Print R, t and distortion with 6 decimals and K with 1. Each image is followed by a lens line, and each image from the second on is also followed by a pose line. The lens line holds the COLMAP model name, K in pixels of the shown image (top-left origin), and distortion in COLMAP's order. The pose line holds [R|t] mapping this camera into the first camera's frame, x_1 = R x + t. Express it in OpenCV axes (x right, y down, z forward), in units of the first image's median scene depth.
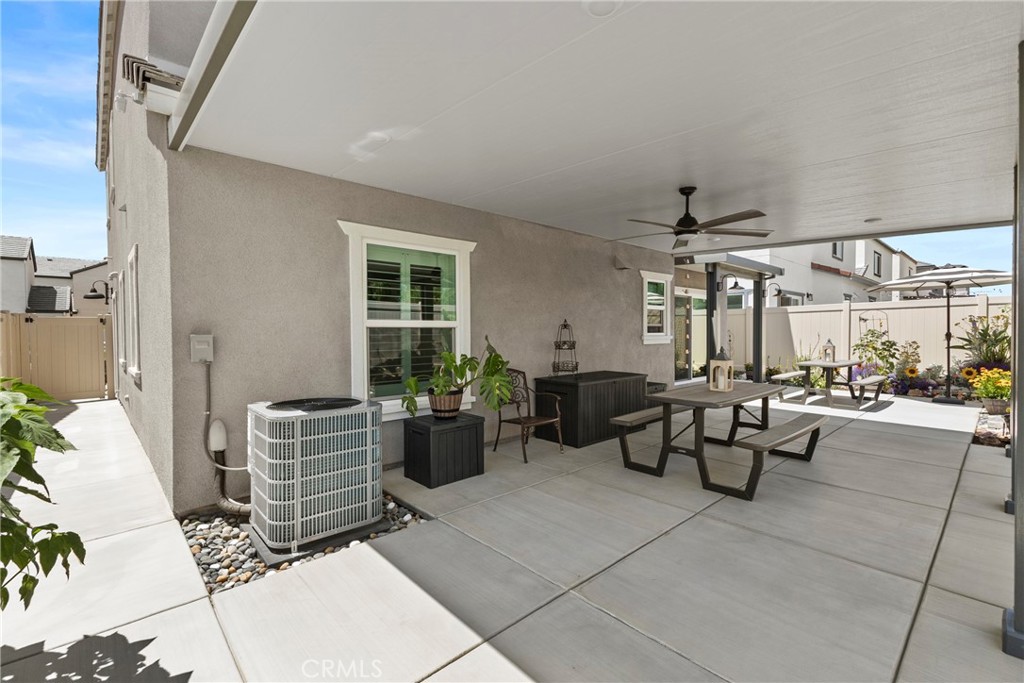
lens RADIAL K [[452.1, 0, 512.0], [0, 452.1, 341.5], [0, 0, 1]] dist [0.001613, -0.000283]
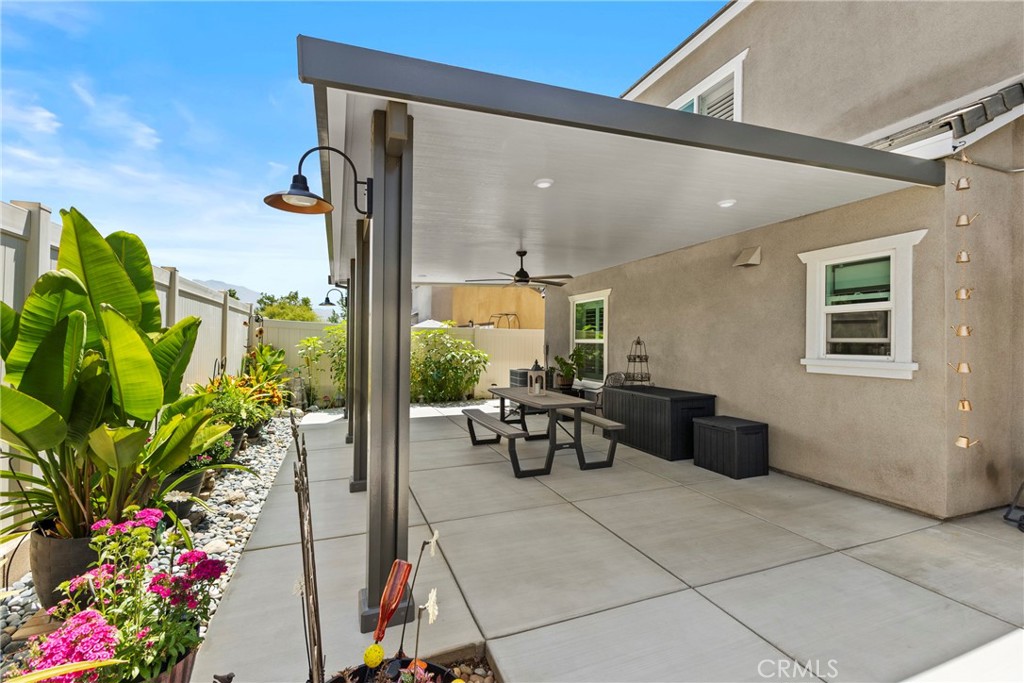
lens RADIAL K [[452.1, 0, 512.0], [0, 452.1, 341.5], [0, 0, 1]] dist [0.001613, -0.000283]
pose [[-0.365999, -0.001152, -0.930614, 1.613823], [-0.032143, 0.999418, 0.011404, -0.047117], [0.930060, 0.034086, -0.365823, 1.363963]]
